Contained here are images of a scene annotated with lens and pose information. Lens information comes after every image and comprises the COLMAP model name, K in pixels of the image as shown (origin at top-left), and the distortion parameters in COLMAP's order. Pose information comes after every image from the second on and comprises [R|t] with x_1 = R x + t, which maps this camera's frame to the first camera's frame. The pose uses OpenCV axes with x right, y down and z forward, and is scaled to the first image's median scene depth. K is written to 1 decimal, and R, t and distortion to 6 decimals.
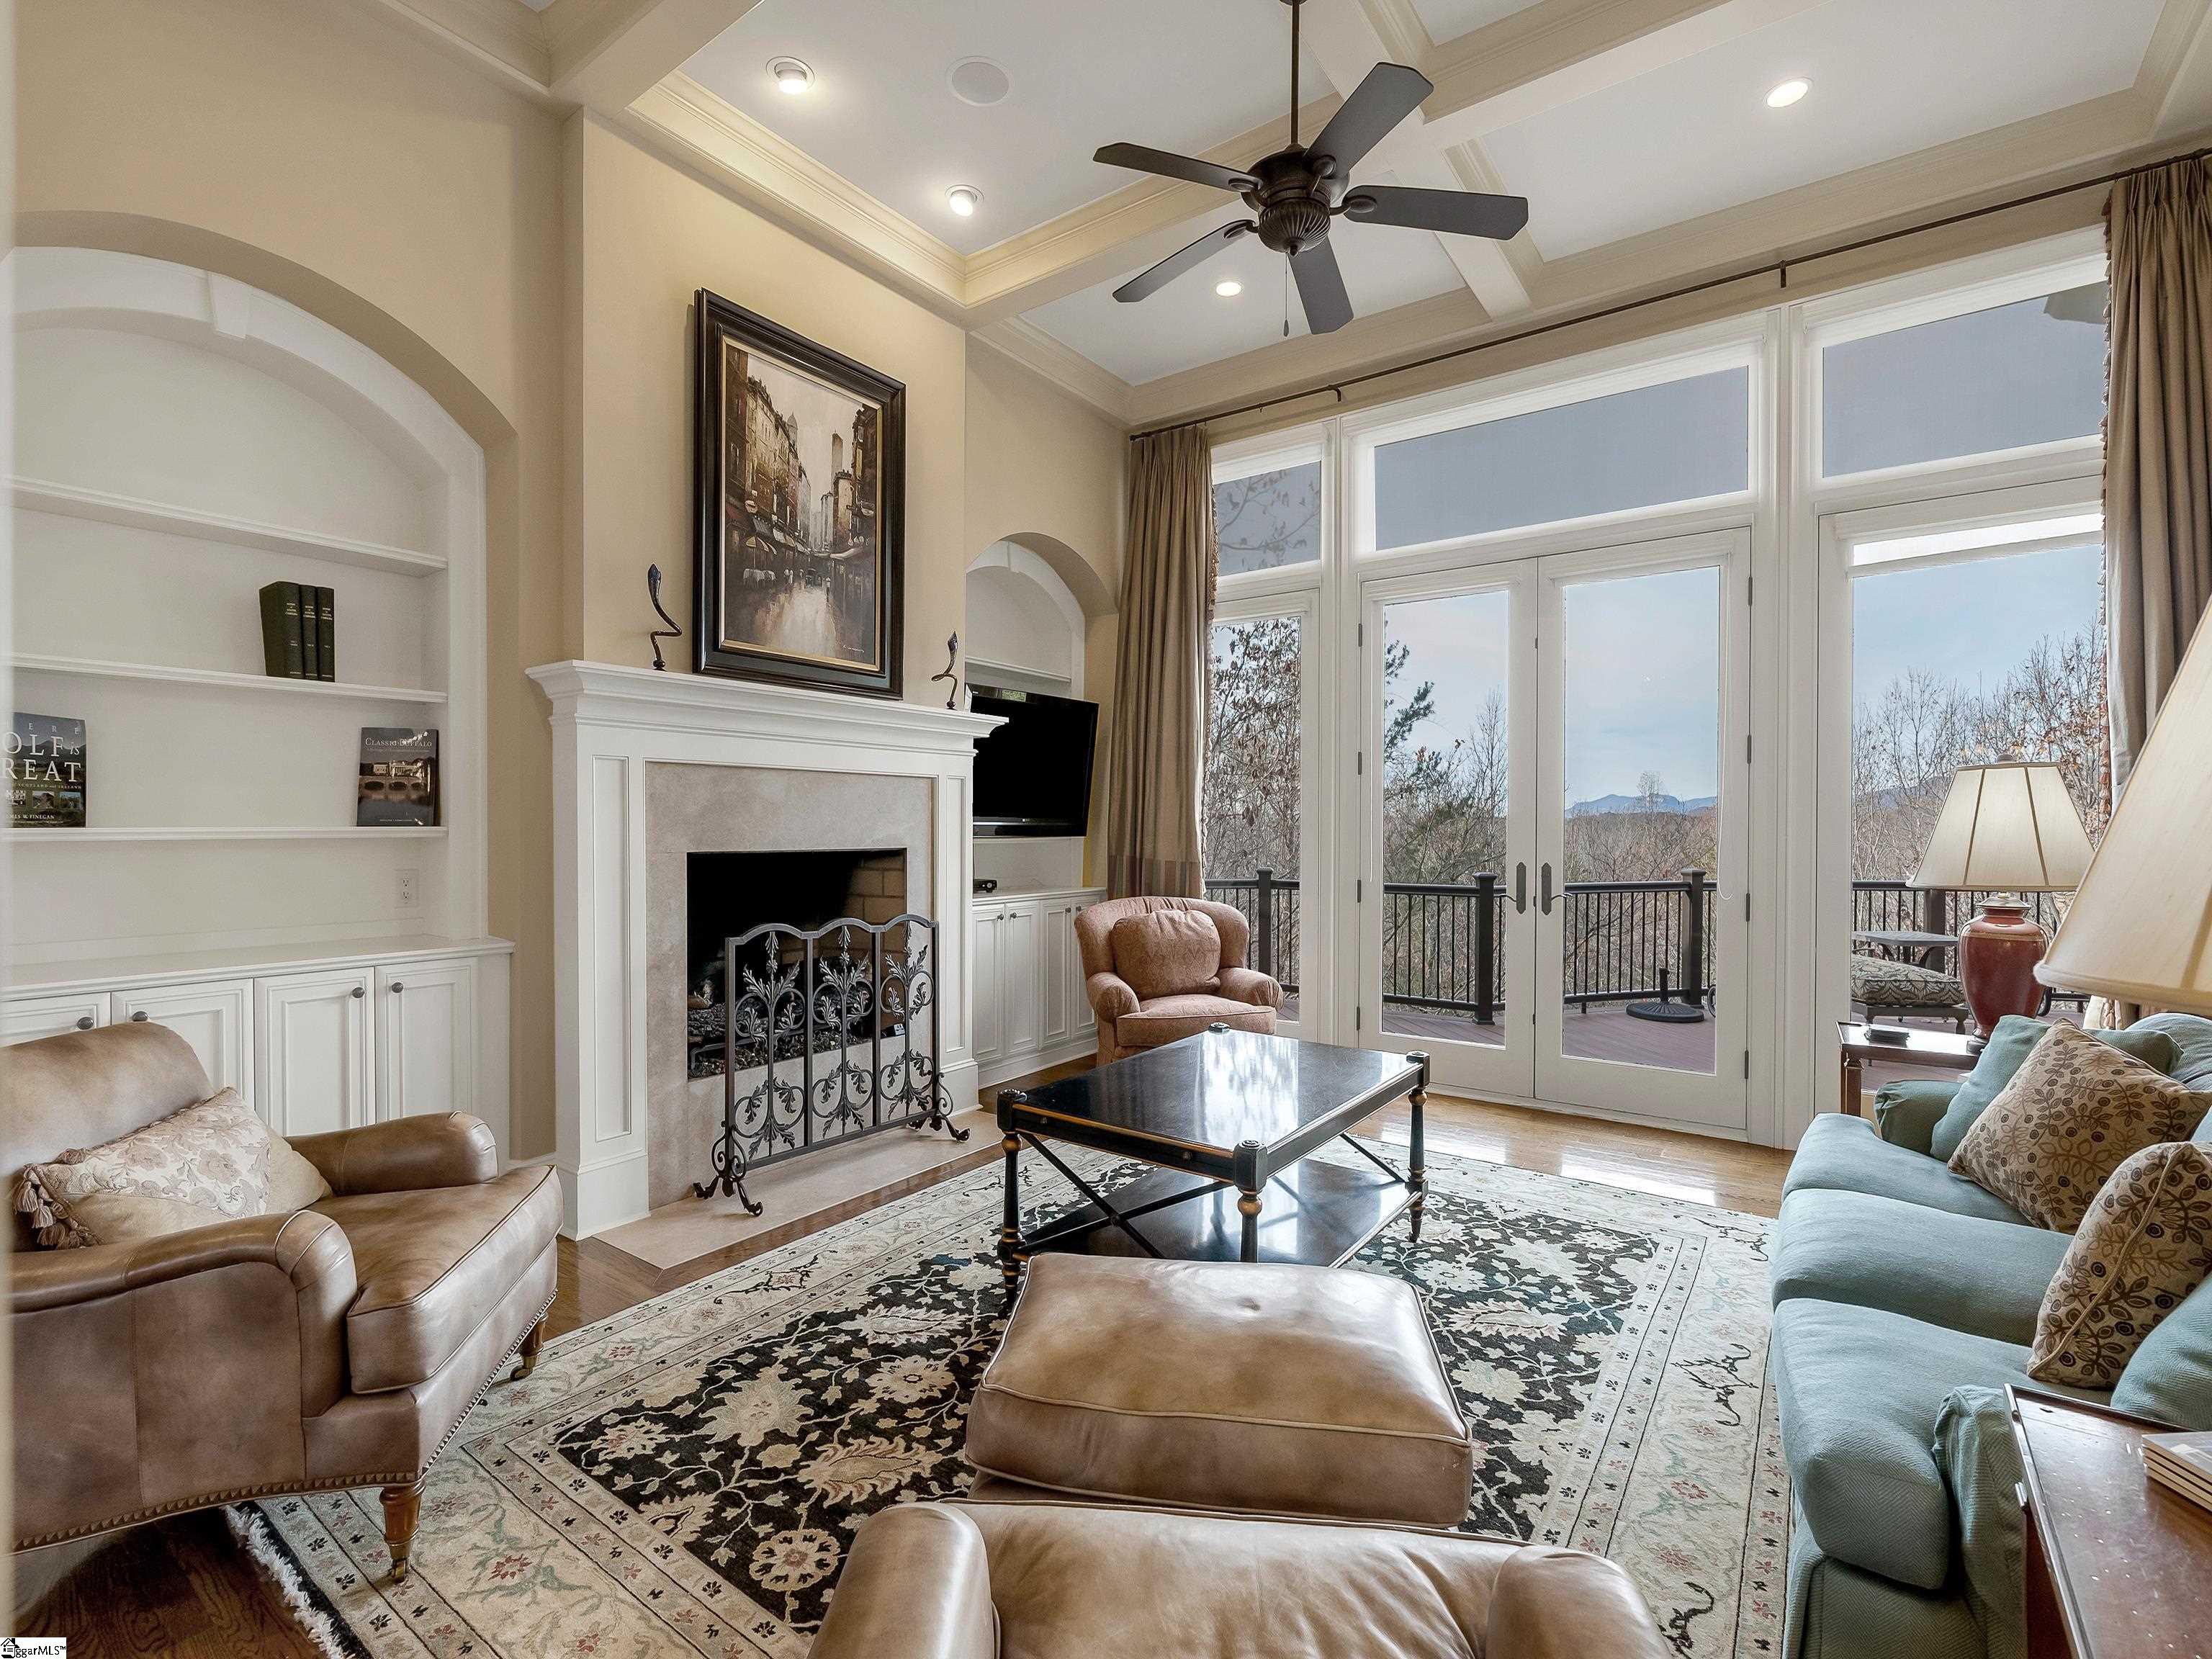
lens RADIAL K [[1001.8, 0, 1112.3], [0, 1001.8, 834.0], [0, 0, 1]] dist [-0.015725, 0.002153]
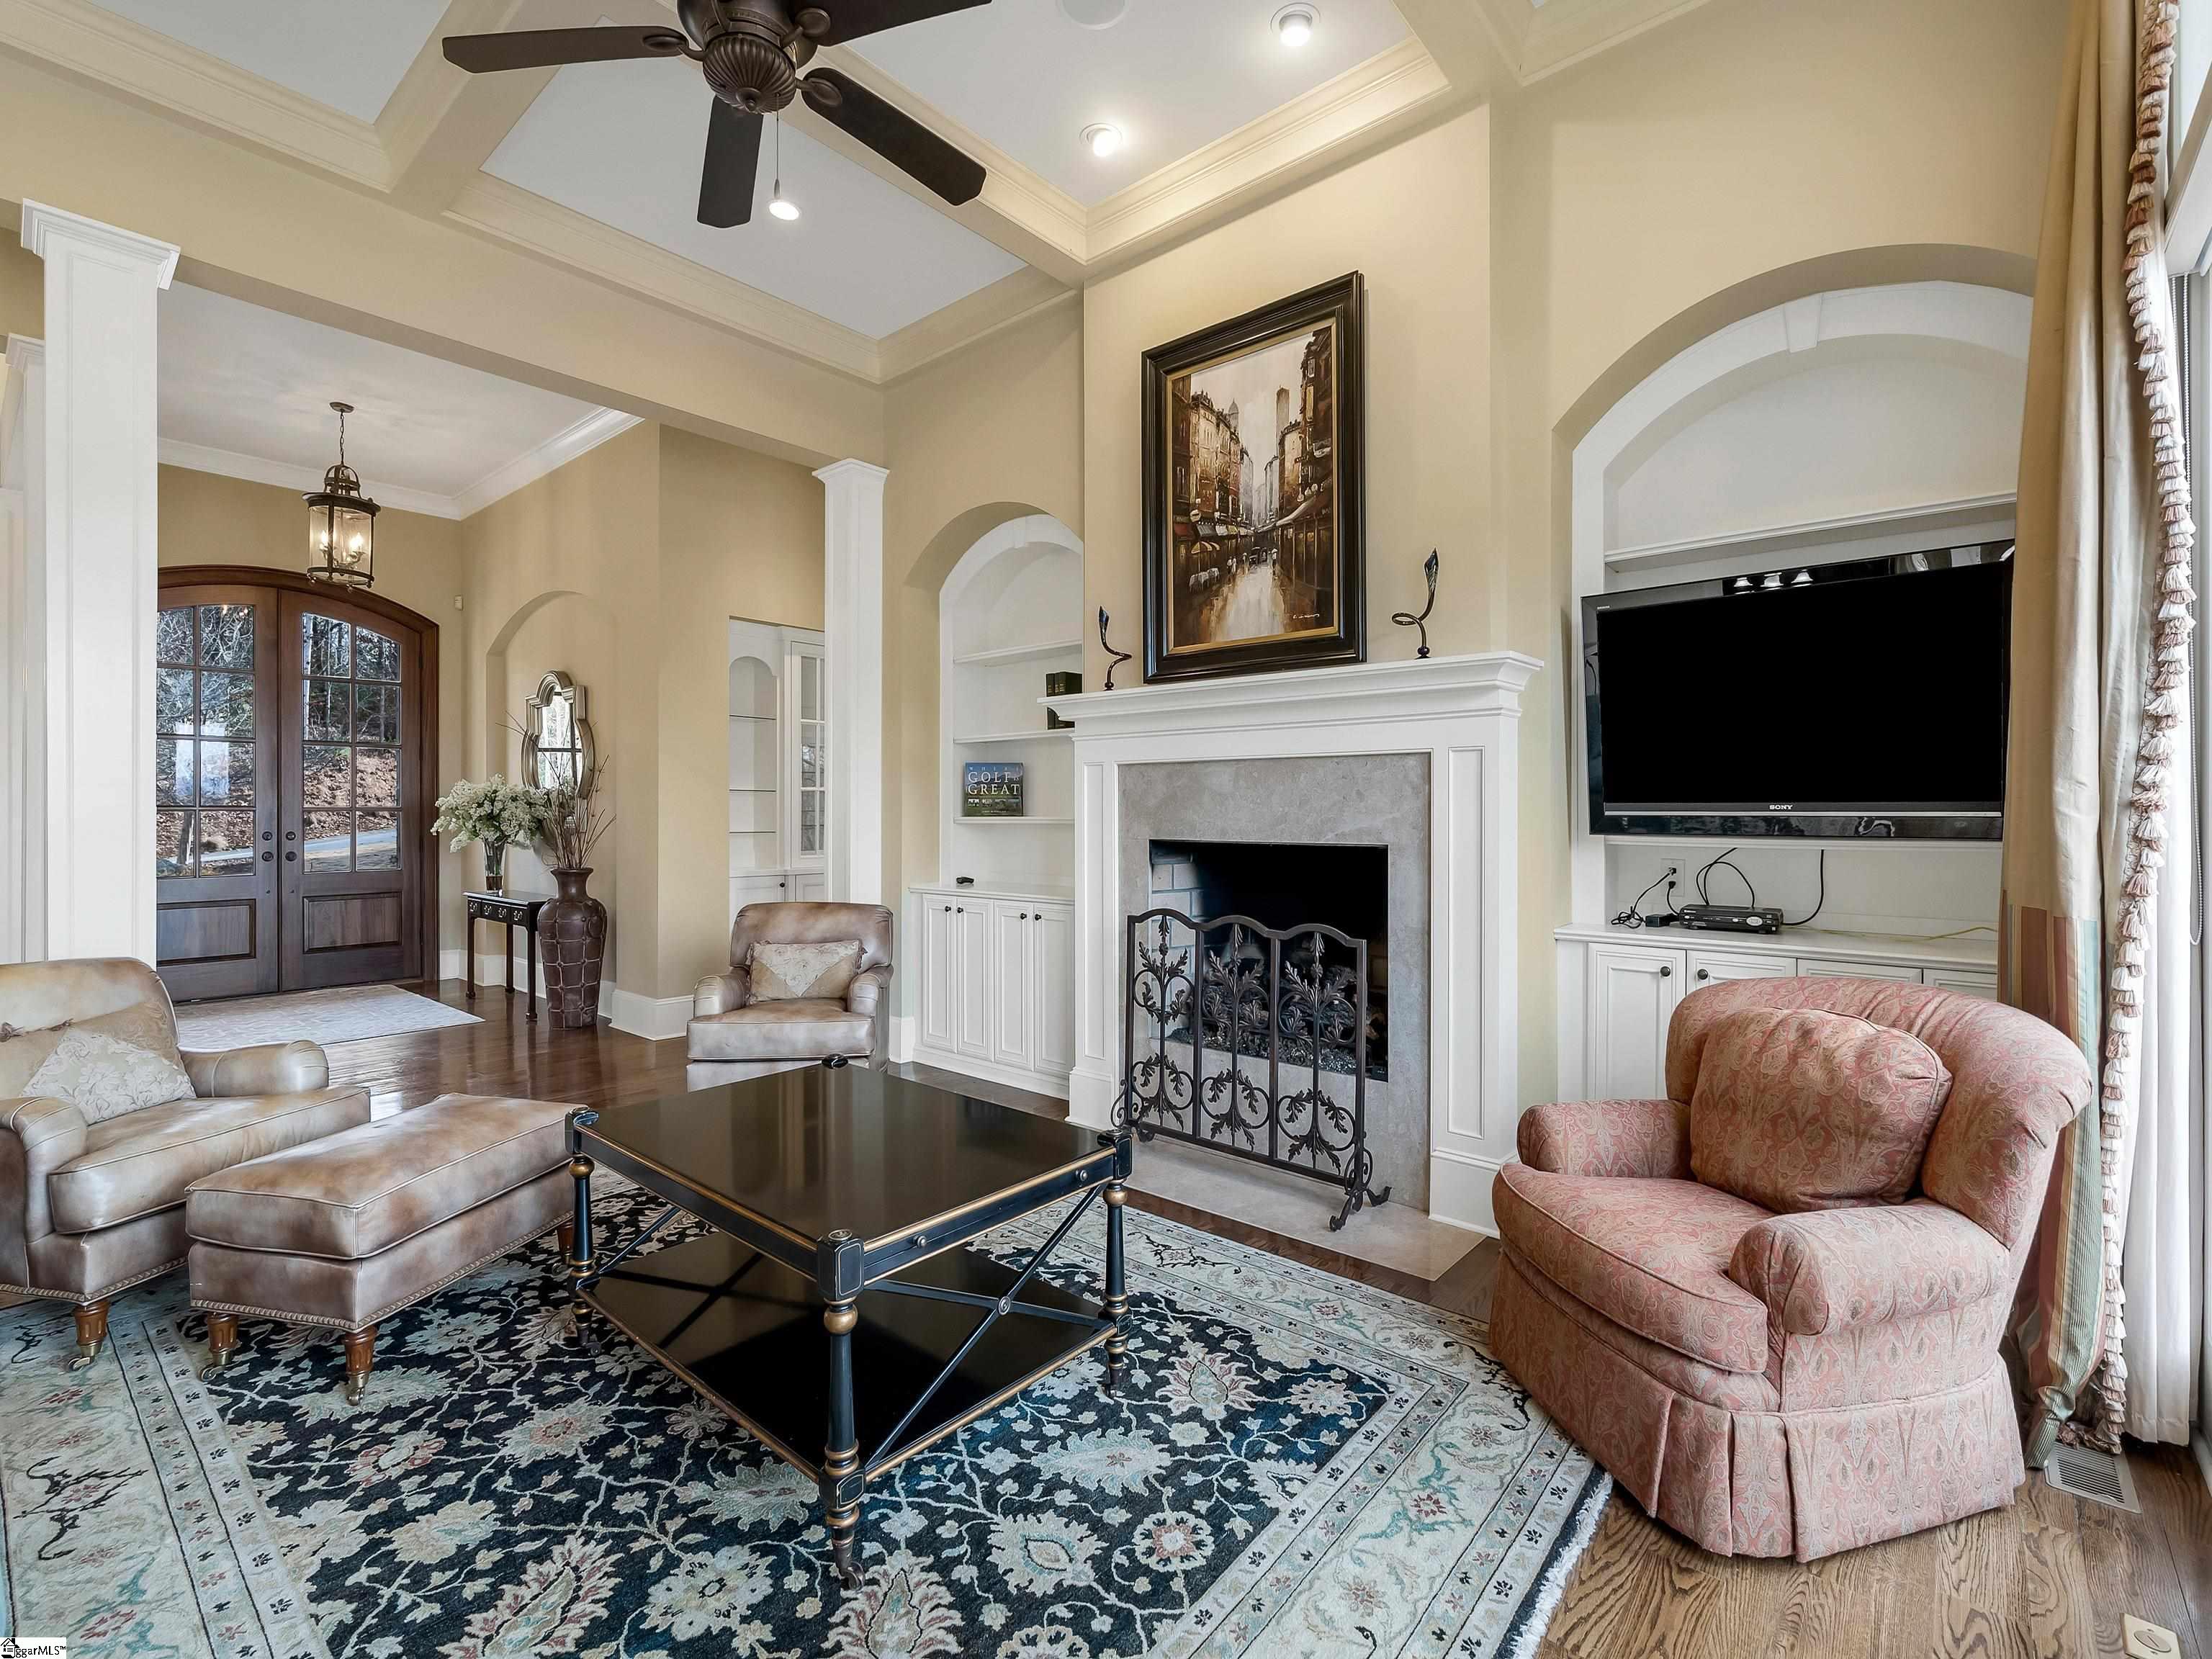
lens RADIAL K [[1001.8, 0, 1112.8], [0, 1001.8, 817.3], [0, 0, 1]] dist [-0.015725, 0.002153]
pose [[-0.083874, 0.001280, -0.996476, 0.716090], [-0.011503, 0.999931, 0.002253, -0.009246], [0.996410, 0.011652, -0.083853, 1.023594]]
